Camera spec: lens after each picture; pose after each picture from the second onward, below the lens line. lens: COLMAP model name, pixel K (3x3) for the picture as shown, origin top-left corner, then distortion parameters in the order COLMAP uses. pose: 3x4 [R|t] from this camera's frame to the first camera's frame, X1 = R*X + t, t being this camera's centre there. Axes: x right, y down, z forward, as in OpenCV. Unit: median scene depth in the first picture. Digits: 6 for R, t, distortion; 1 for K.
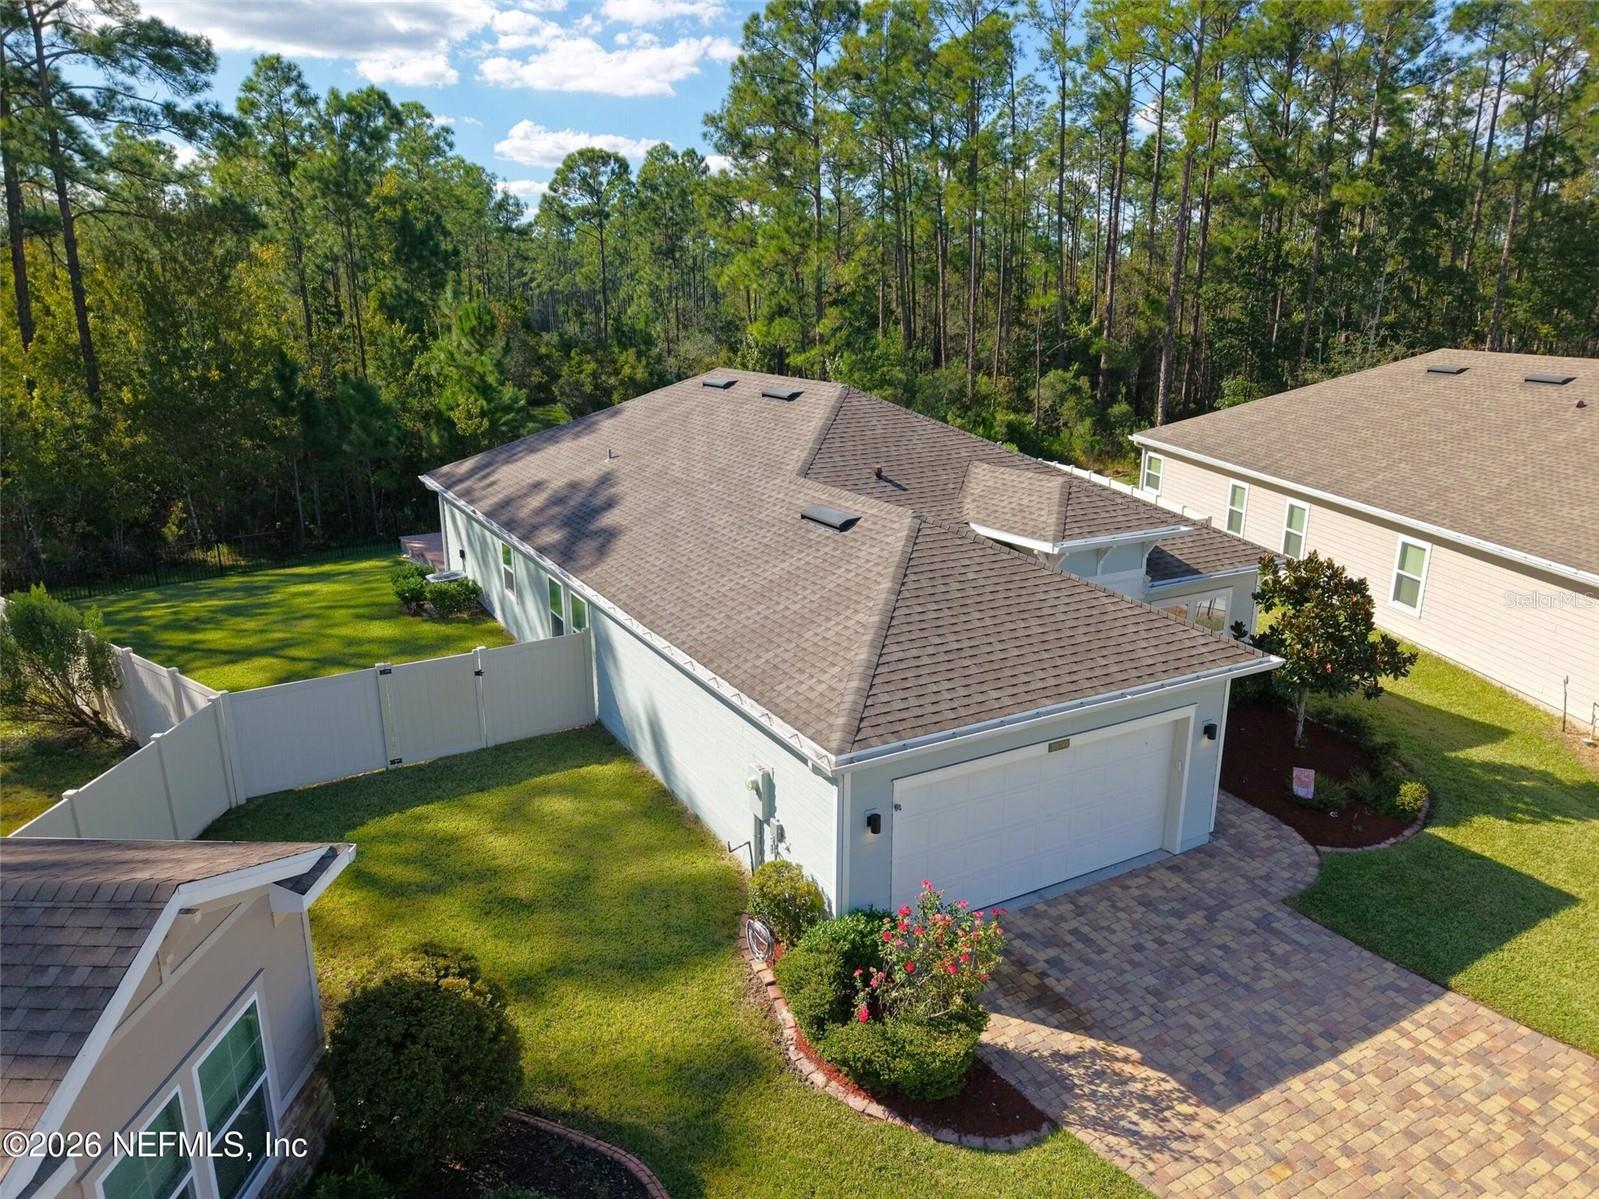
lens RADIAL K [[1103.6, 0, 799.5], [0, 1103.6, 599.5], [0, 0, 1]] dist [0.001508, -0.002515]
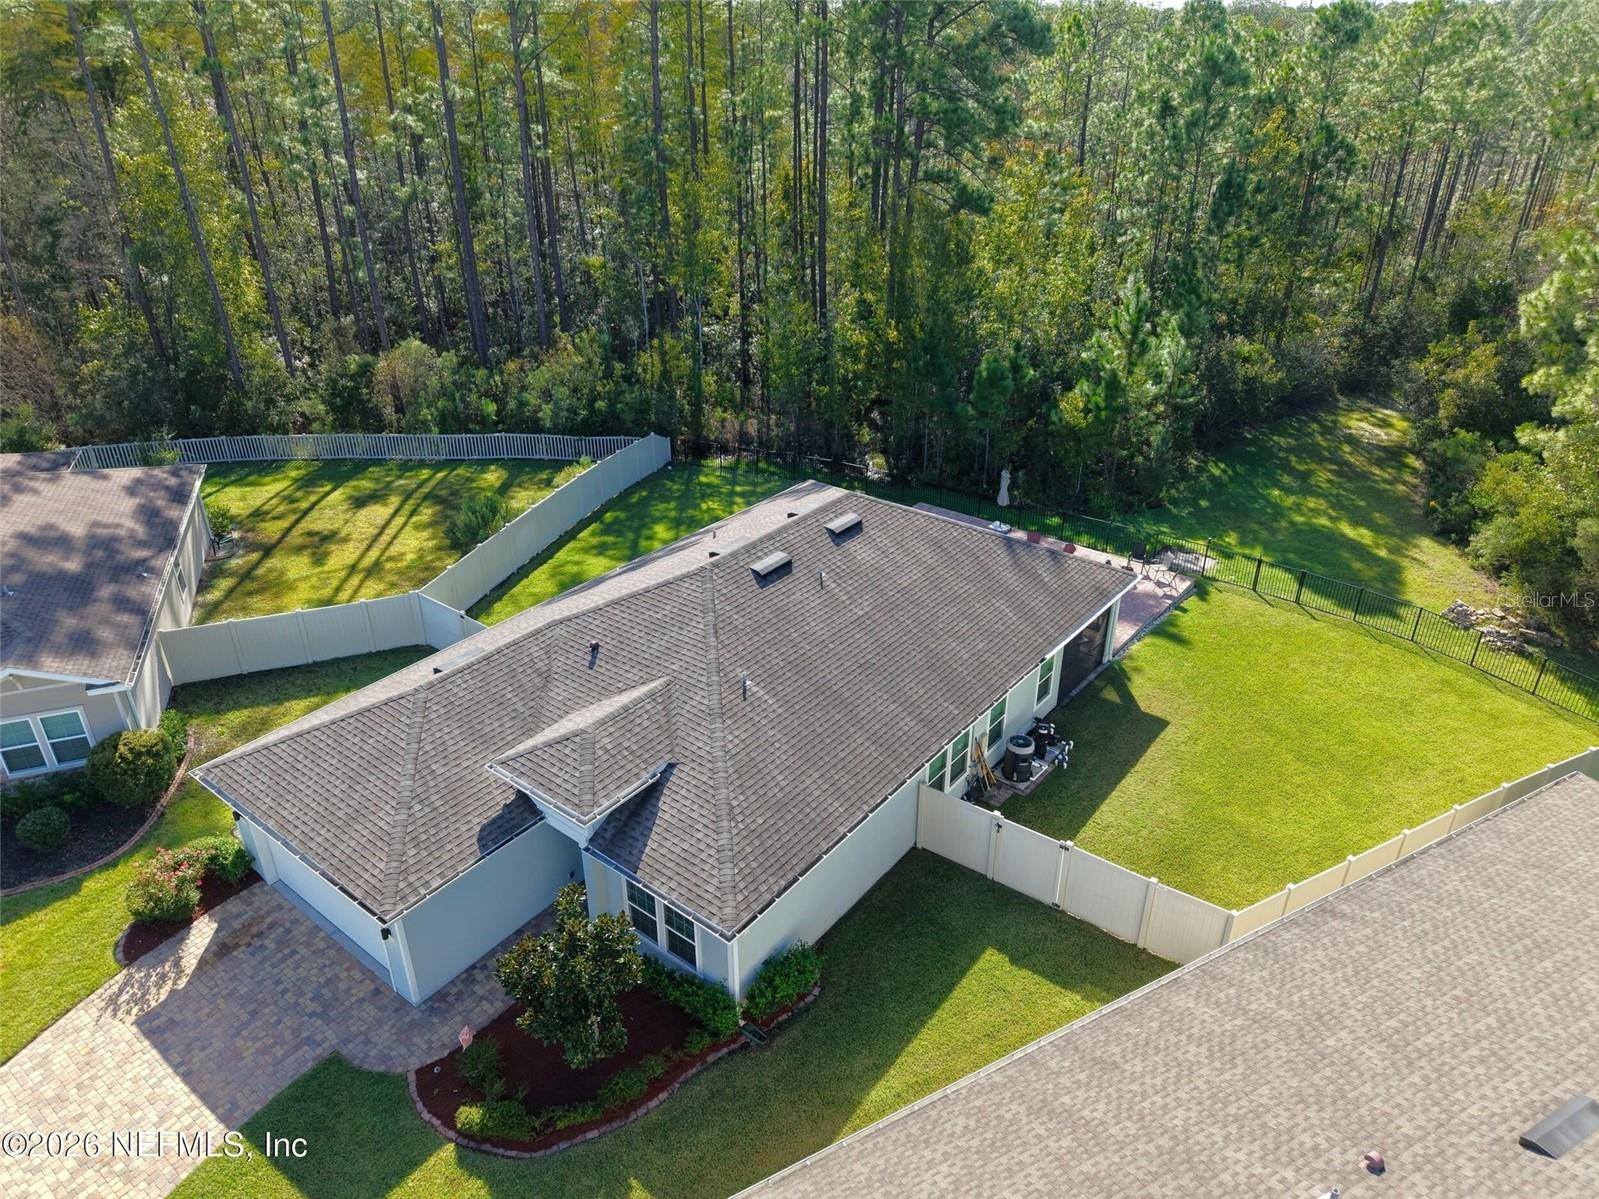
lens RADIAL K [[1103.6, 0, 799.5], [0, 1103.6, 599.5], [0, 0, 1]] dist [0.001508, -0.002515]
pose [[0.358698, 0.451576, -0.816955, 1.791288], [-0.240994, 0.890325, 0.386319, -1.095385], [0.901808, 0.058309, 0.428185, 1.015594]]
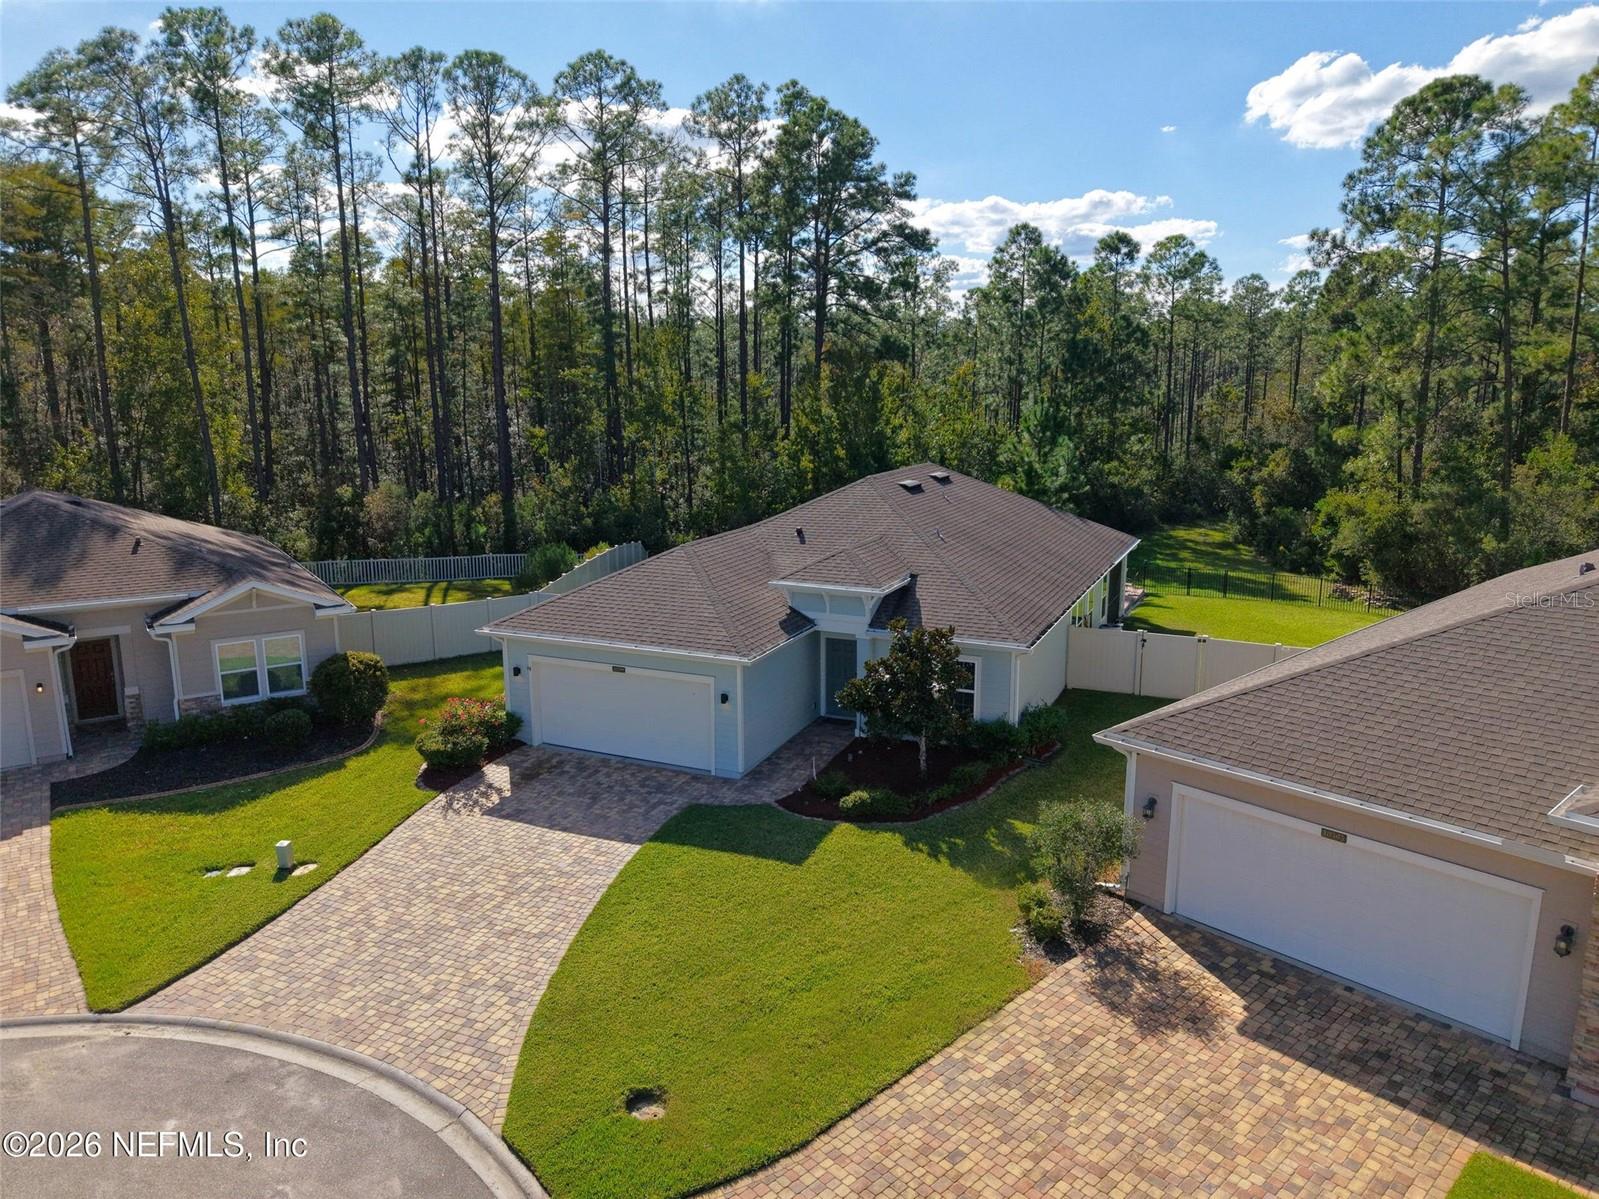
lens RADIAL K [[1123.2, 0, 799.5], [0, 1123.2, 599.5], [0, 0, 1]] dist [0.002482, -0.000704]
pose [[0.581901, 0.160882, -0.797188, 2.024649], [-0.209679, 0.976777, 0.044071, -0.135584], [0.785764, 0.141509, 0.602121, 0.111698]]
